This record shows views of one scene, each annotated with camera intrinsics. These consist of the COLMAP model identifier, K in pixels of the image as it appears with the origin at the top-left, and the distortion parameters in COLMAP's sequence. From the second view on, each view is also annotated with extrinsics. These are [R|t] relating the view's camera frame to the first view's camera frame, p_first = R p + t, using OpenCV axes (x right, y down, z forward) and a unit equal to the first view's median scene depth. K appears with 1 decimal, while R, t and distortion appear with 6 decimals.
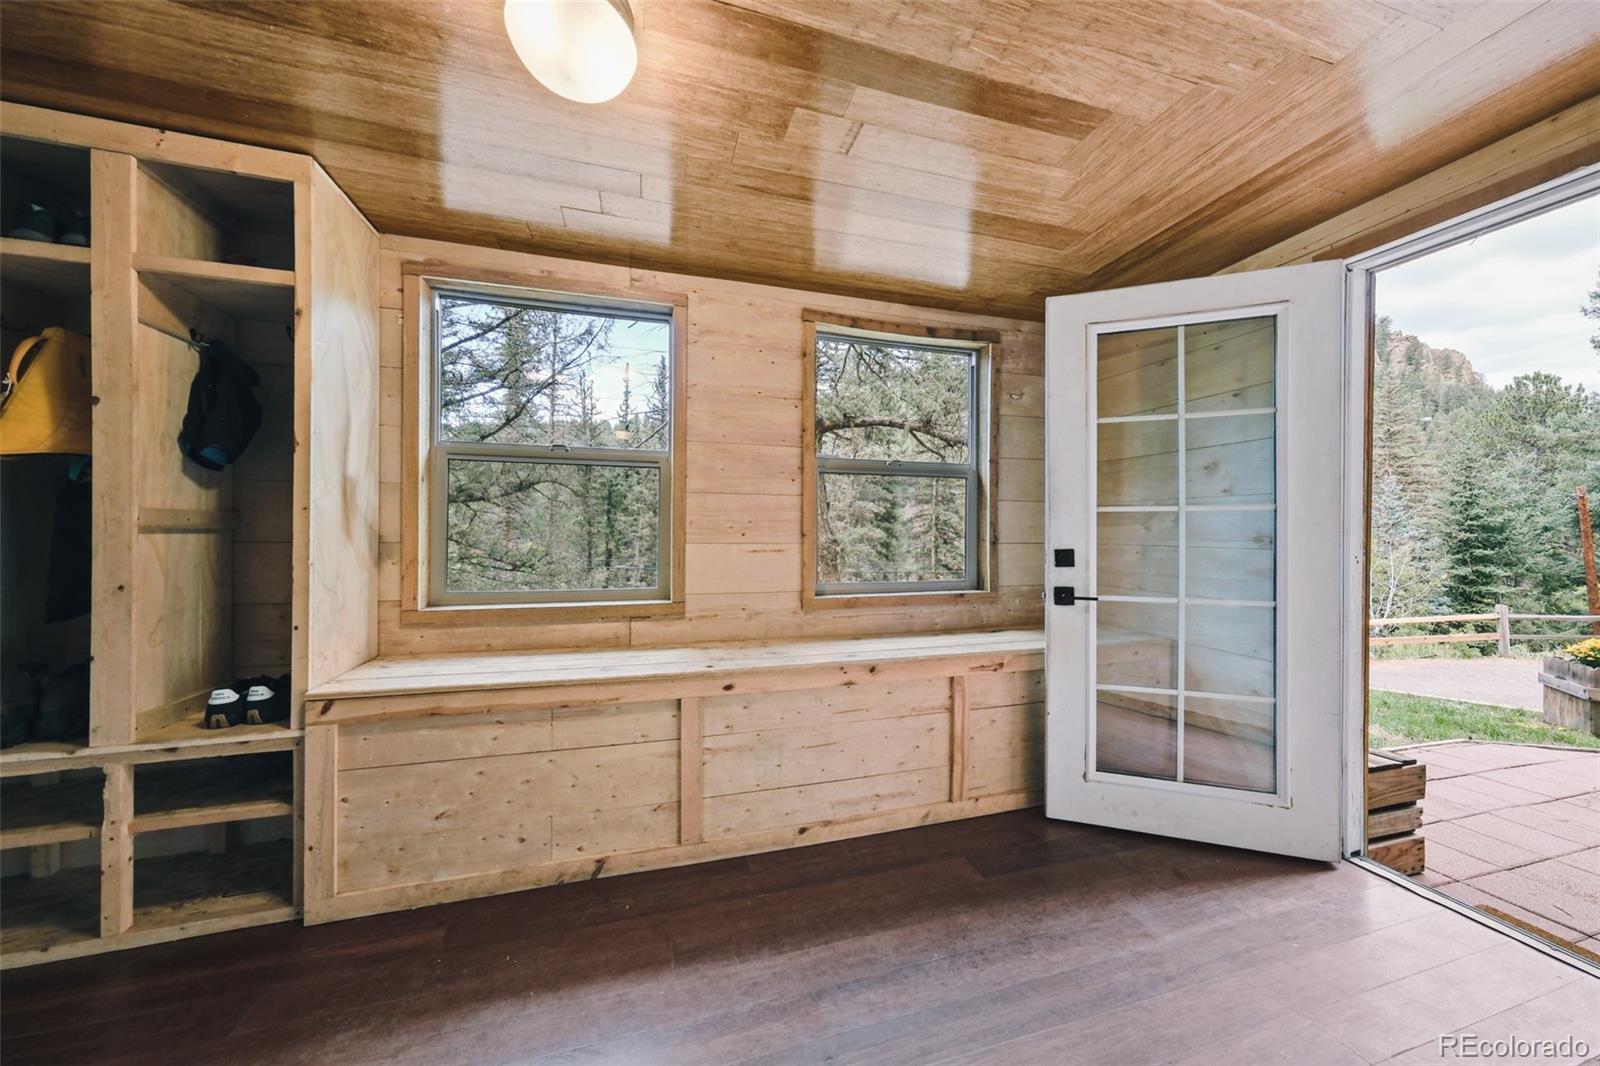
lens RADIAL K [[547.4, 0, 799.3], [0, 547.4, 525.7], [0, 0, 1]] dist [0.000866, 0.000227]
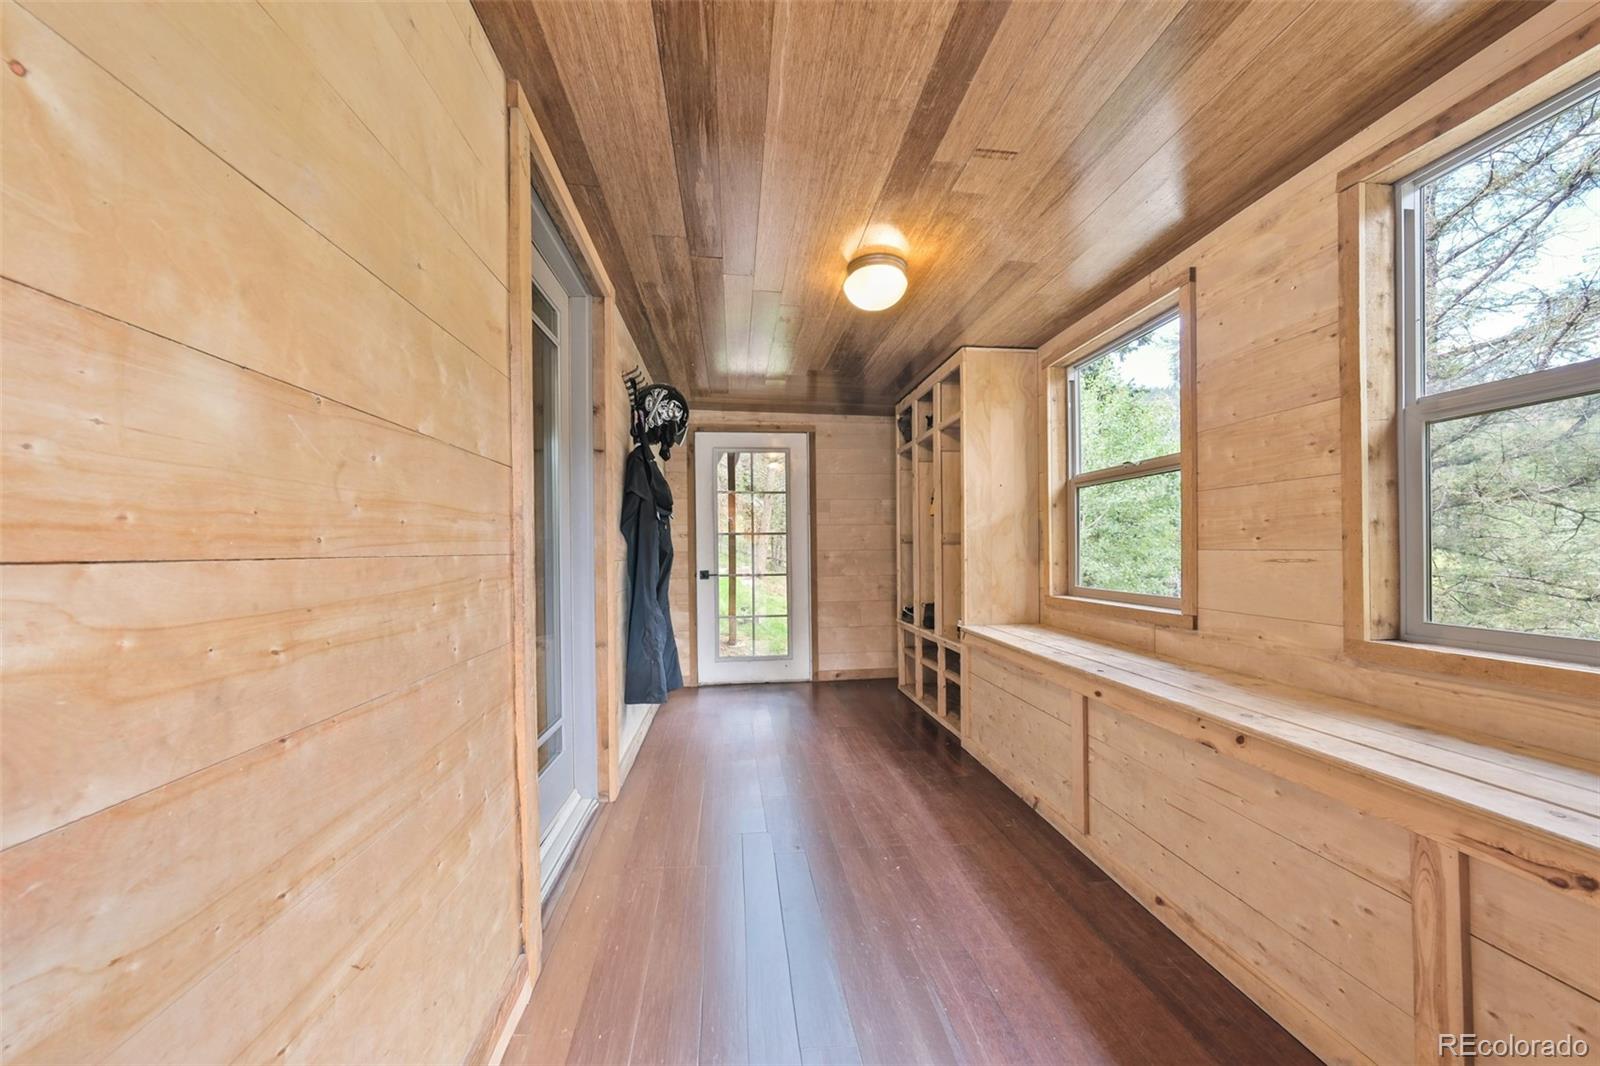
lens RADIAL K [[562.7, 0, 805.3], [0, 562.7, 534.7], [0, 0, 1]] dist [0.002334, 0.000192]
pose [[-0.153814, -0.029492, -0.987660, 0.909097], [0.016440, 0.999340, -0.032401, 0.032552], [0.987963, -0.021221, -0.153227, 0.609658]]
